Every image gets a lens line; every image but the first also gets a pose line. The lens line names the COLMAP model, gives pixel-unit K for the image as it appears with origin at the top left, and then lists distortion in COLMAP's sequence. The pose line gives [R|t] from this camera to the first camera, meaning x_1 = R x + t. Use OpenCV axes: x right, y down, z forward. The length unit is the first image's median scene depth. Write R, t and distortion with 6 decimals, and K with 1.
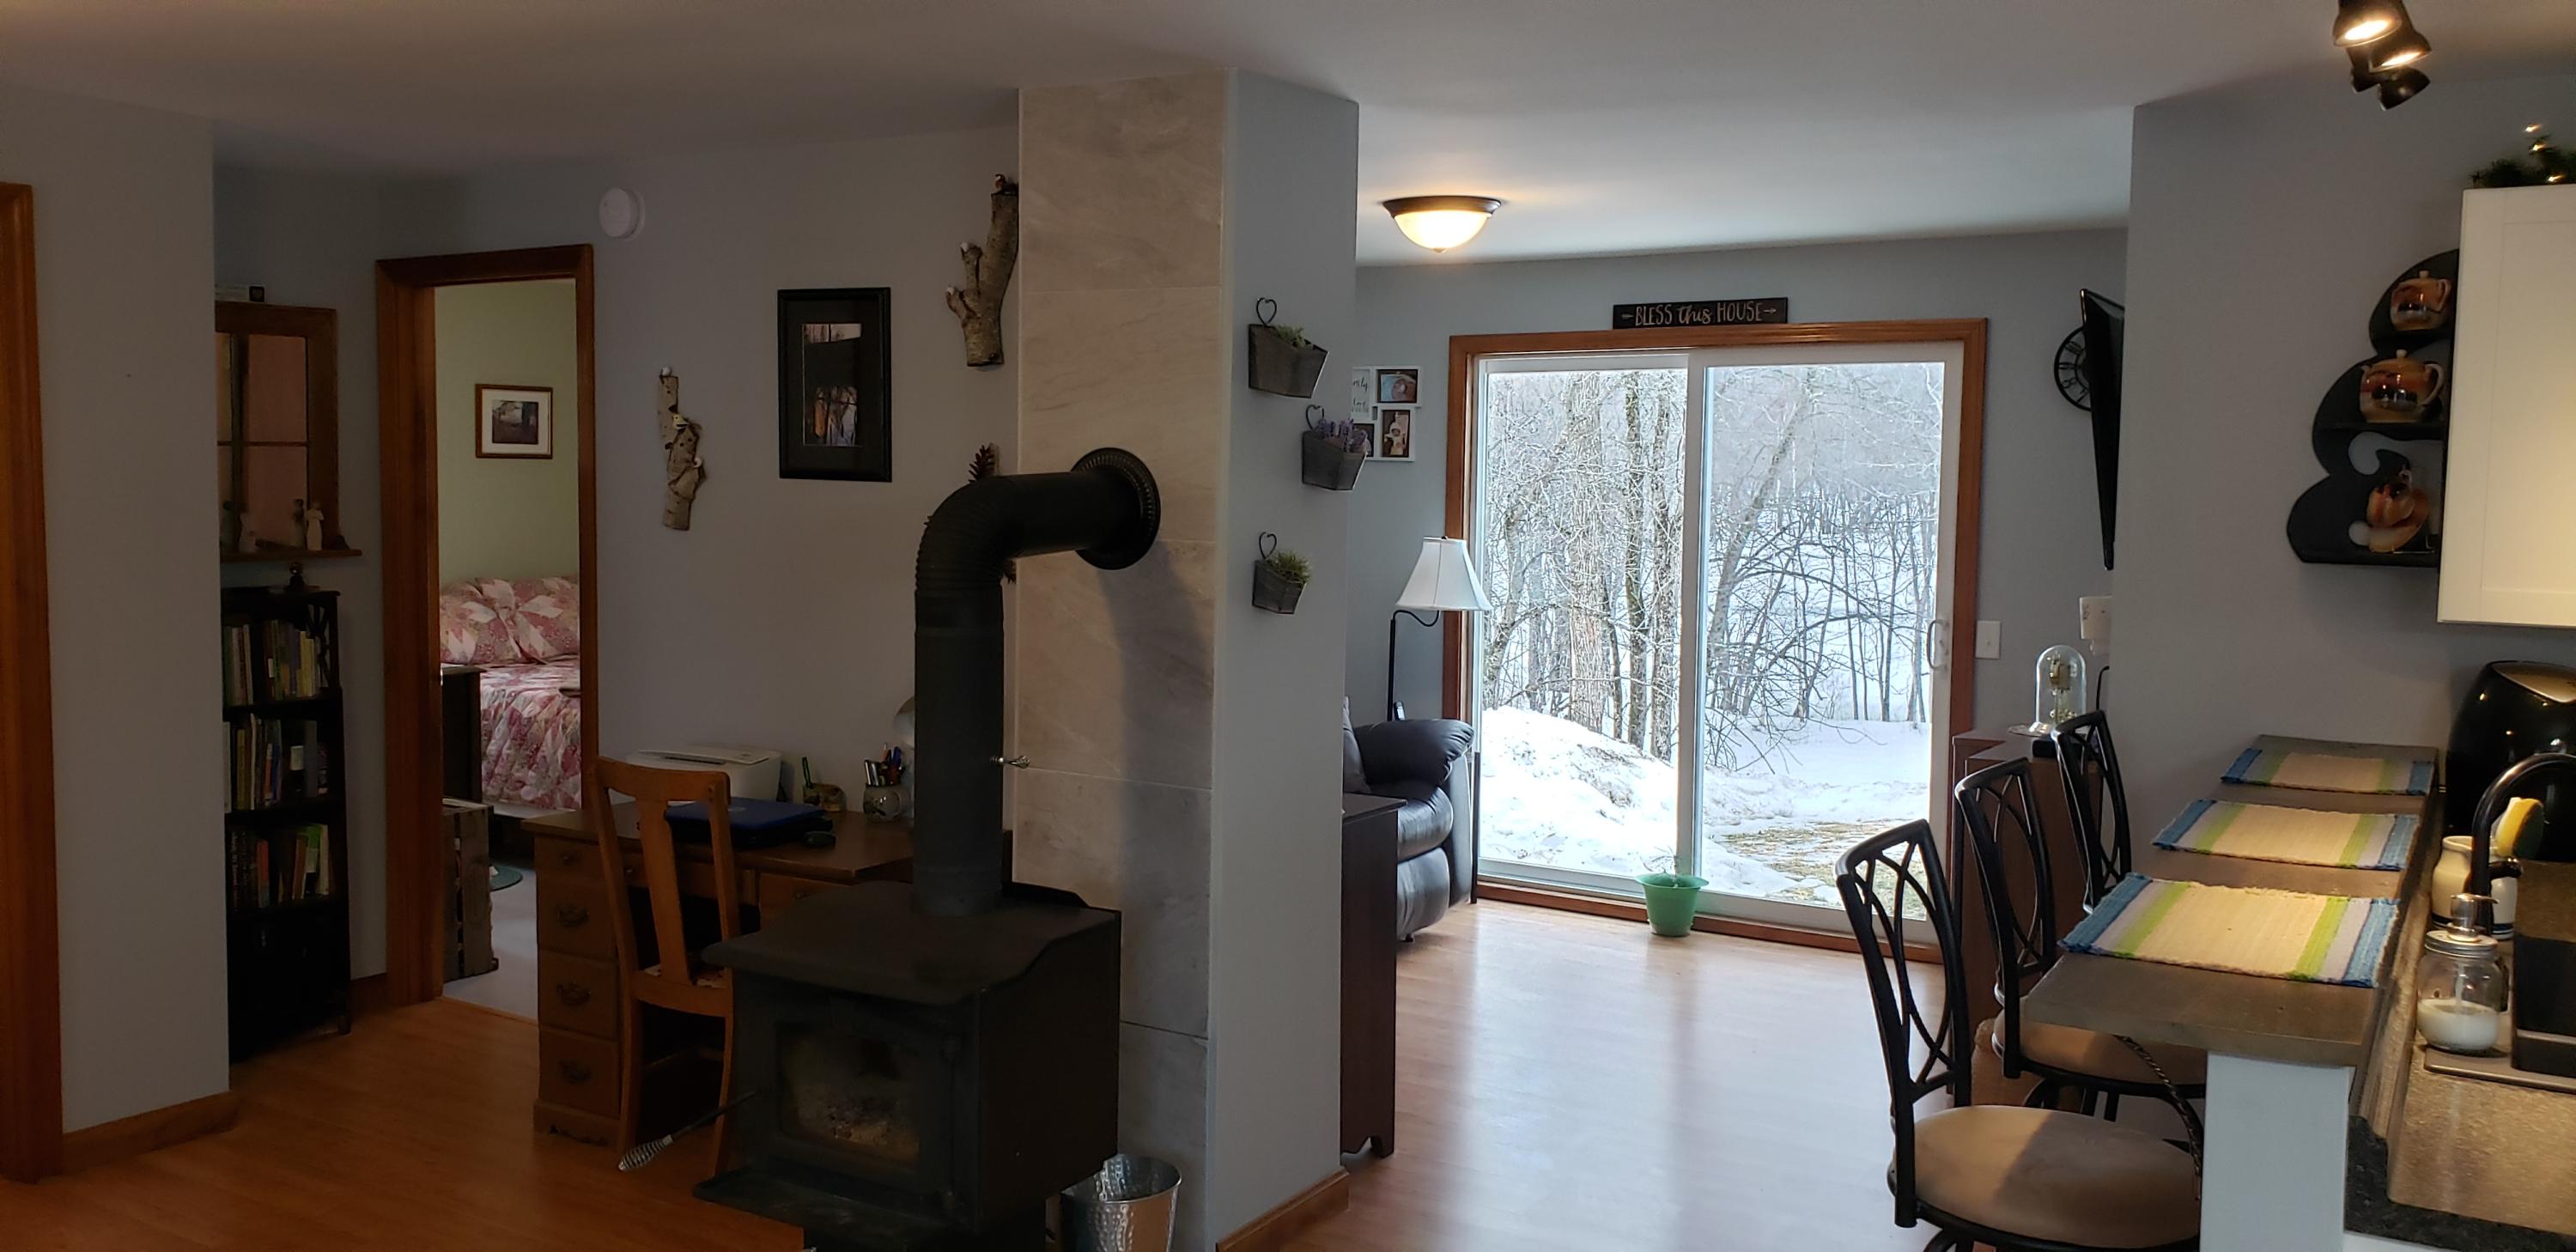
lens RADIAL K [[1985.5, 0, 1283.5], [0, 1985.5, 609.5], [0, 0, 1]] dist [0.072848, -0.105671]
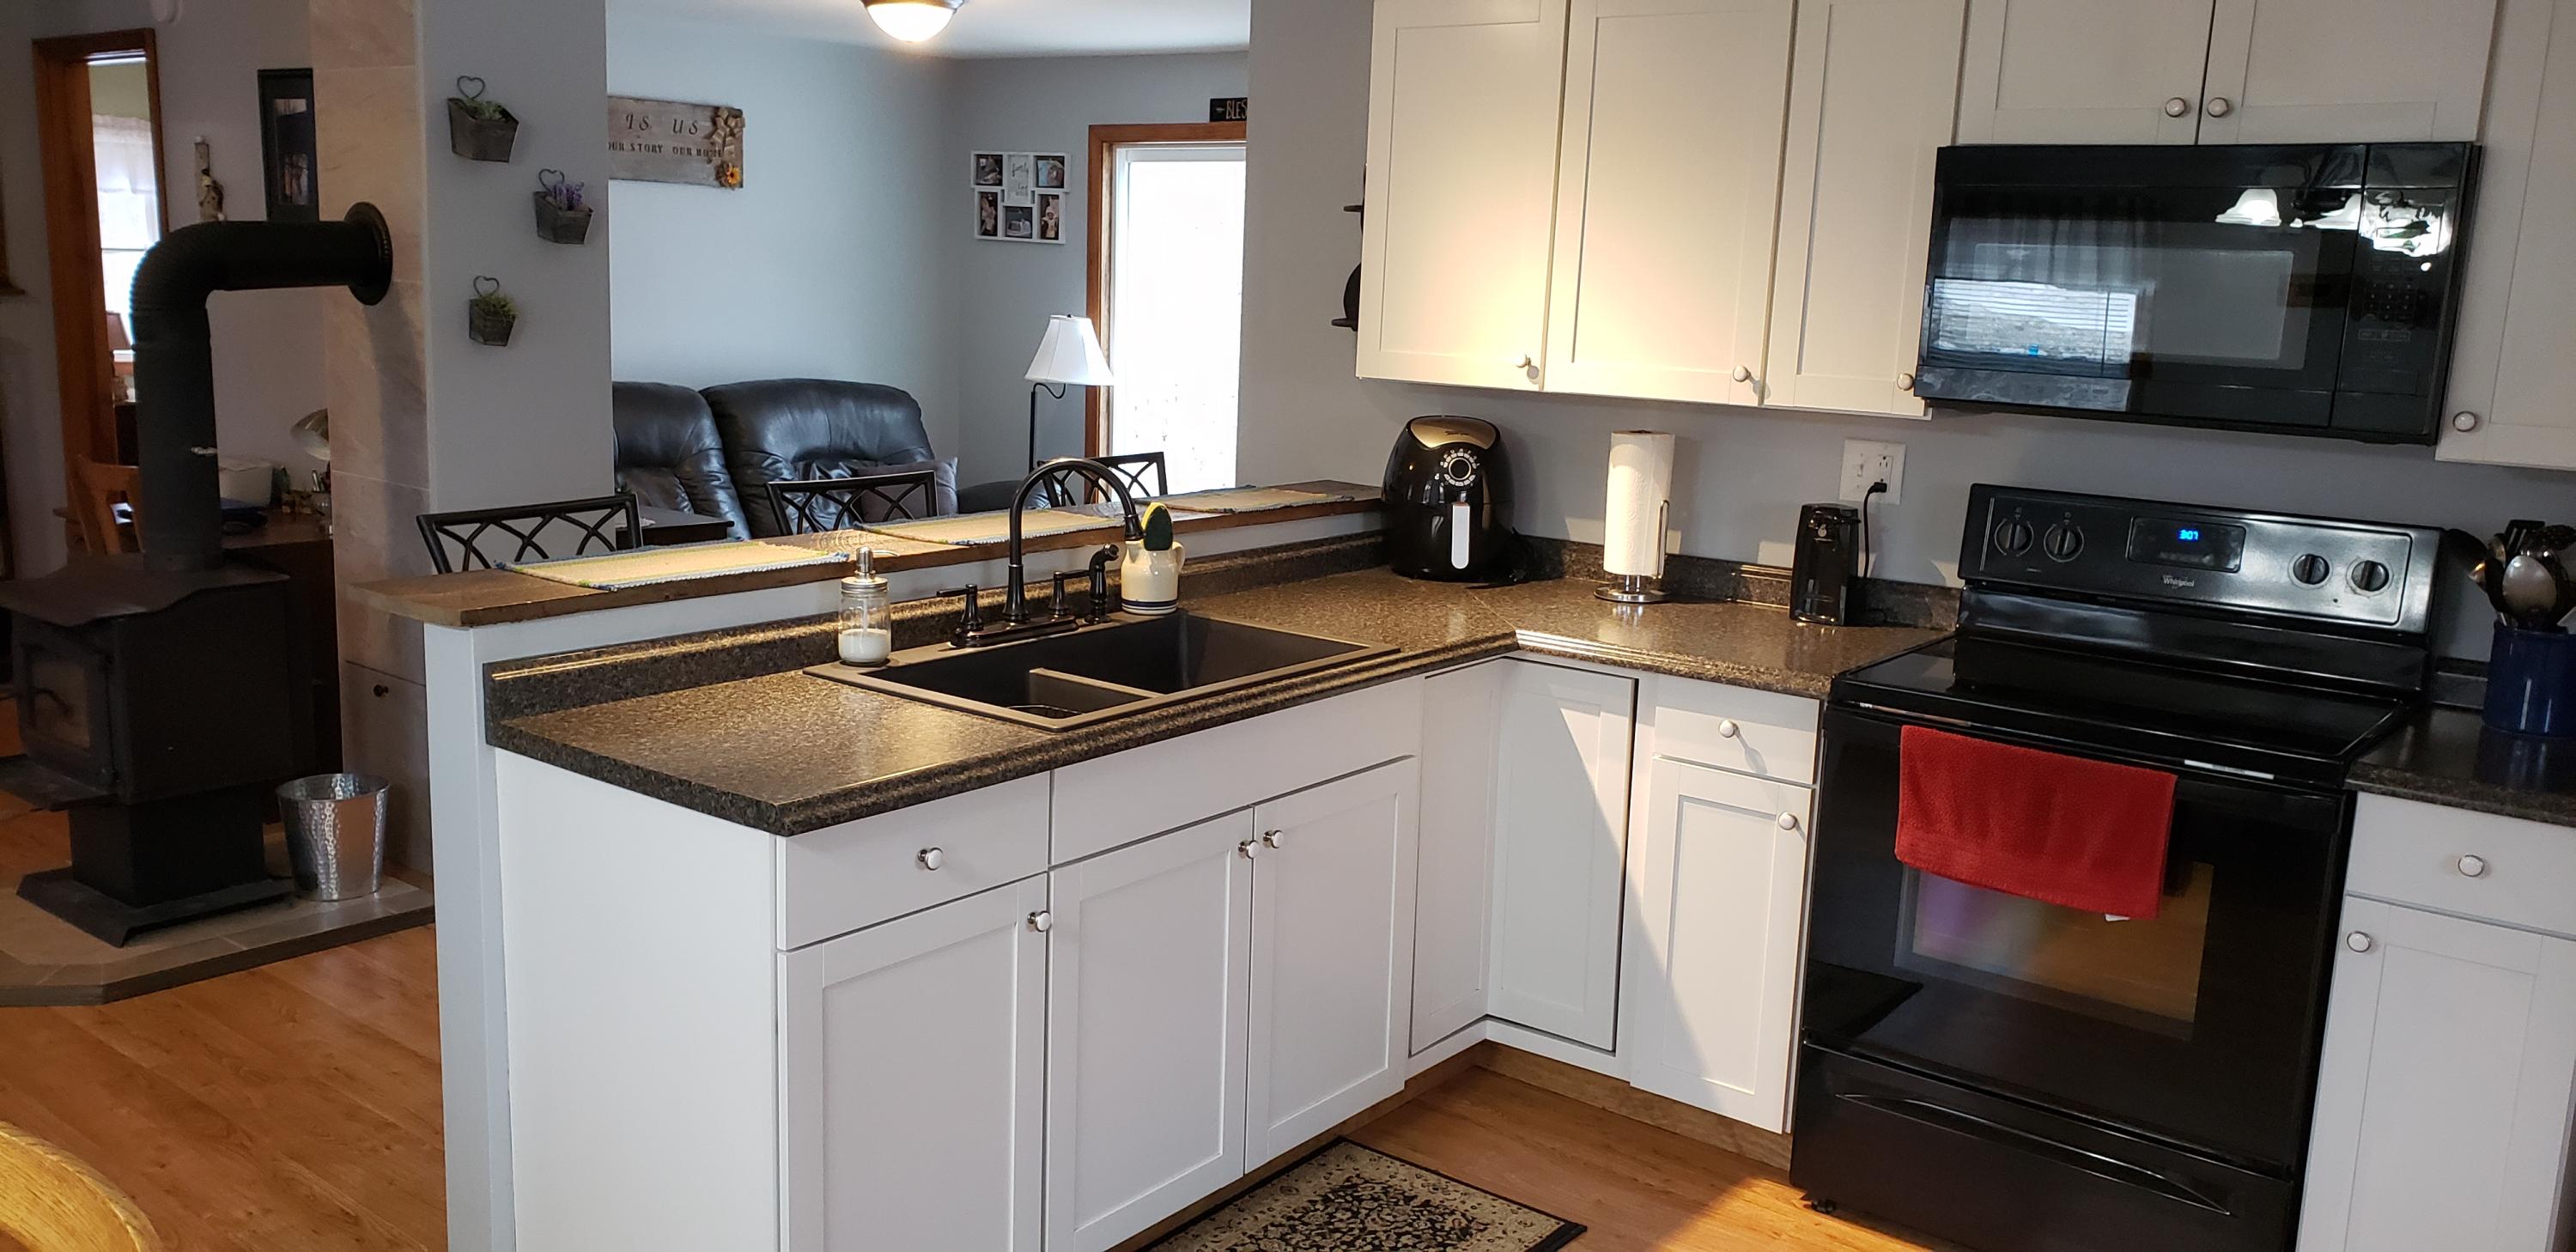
lens RADIAL K [[1985.5, 0, 1311.4], [0, 1985.5, 632.5], [0, 0, 1]] dist [0.072848, -0.105671]
pose [[0.993384, 0.042708, -0.106600, 0.490033], [-0.031043, 0.993580, 0.108786, 0.021446], [0.110561, -0.104758, 0.988333, -0.131640]]
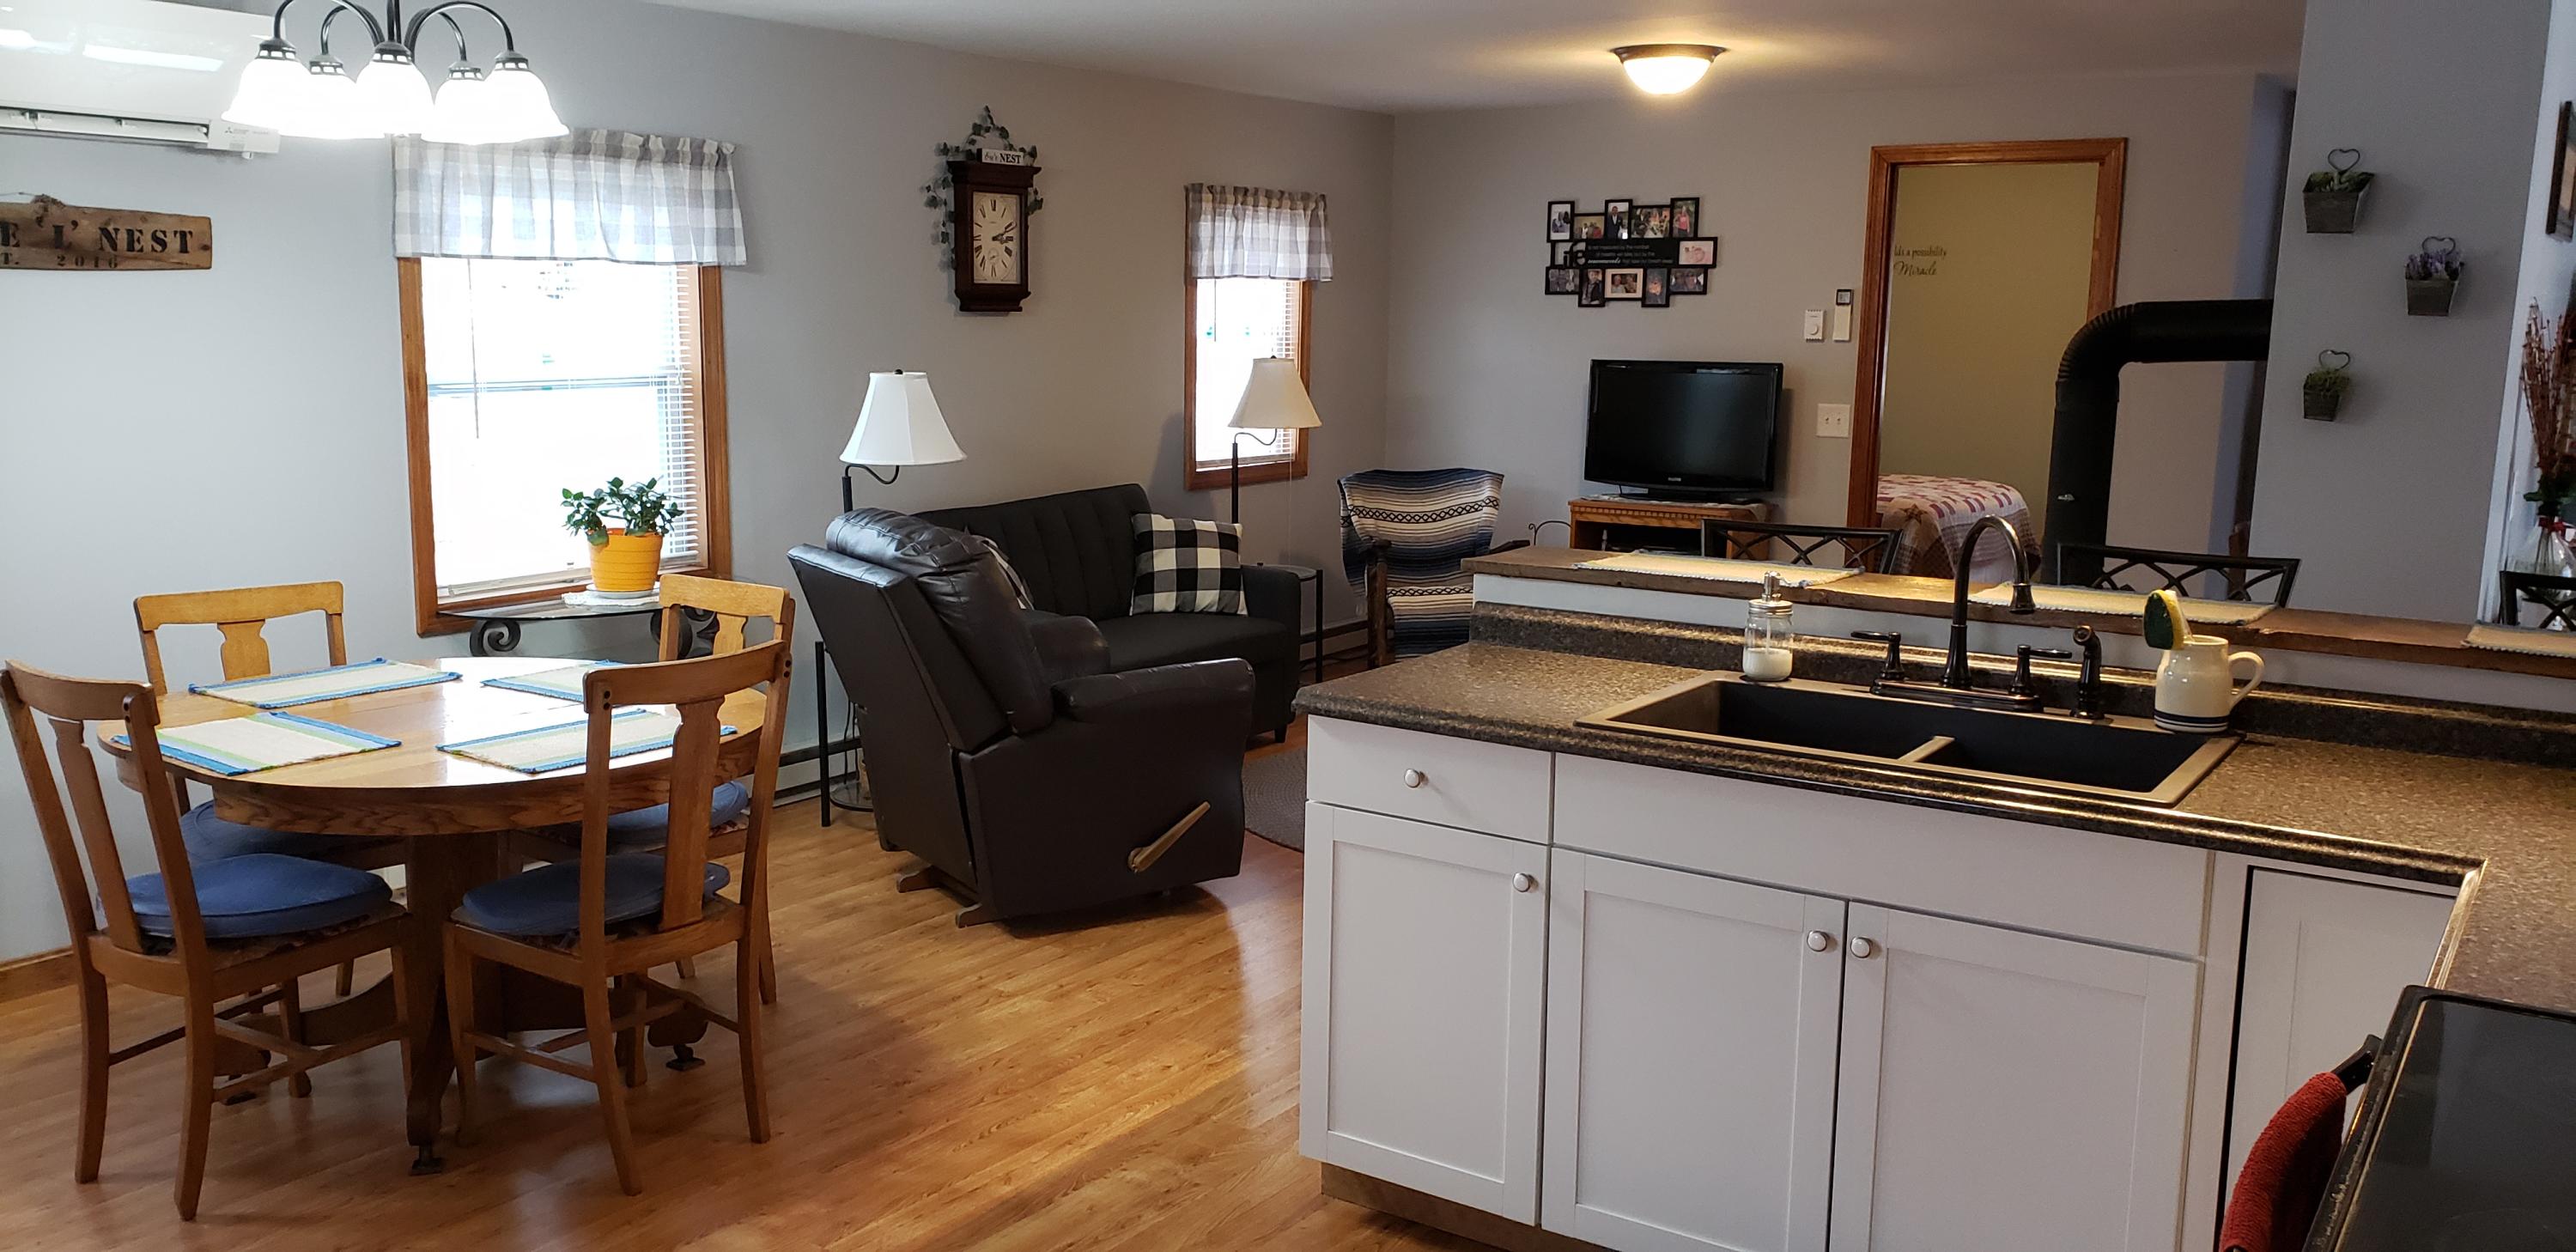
lens RADIAL K [[1985.5, 0, 1264.5], [0, 1985.5, 628.6], [0, 0, 1]] dist [0.072848, -0.105671]
pose [[-0.059262, 0.152689, -0.986496, 0.971063], [-0.087922, 0.983594, 0.157522, -0.006440], [0.994363, 0.096070, -0.044865, 0.339921]]
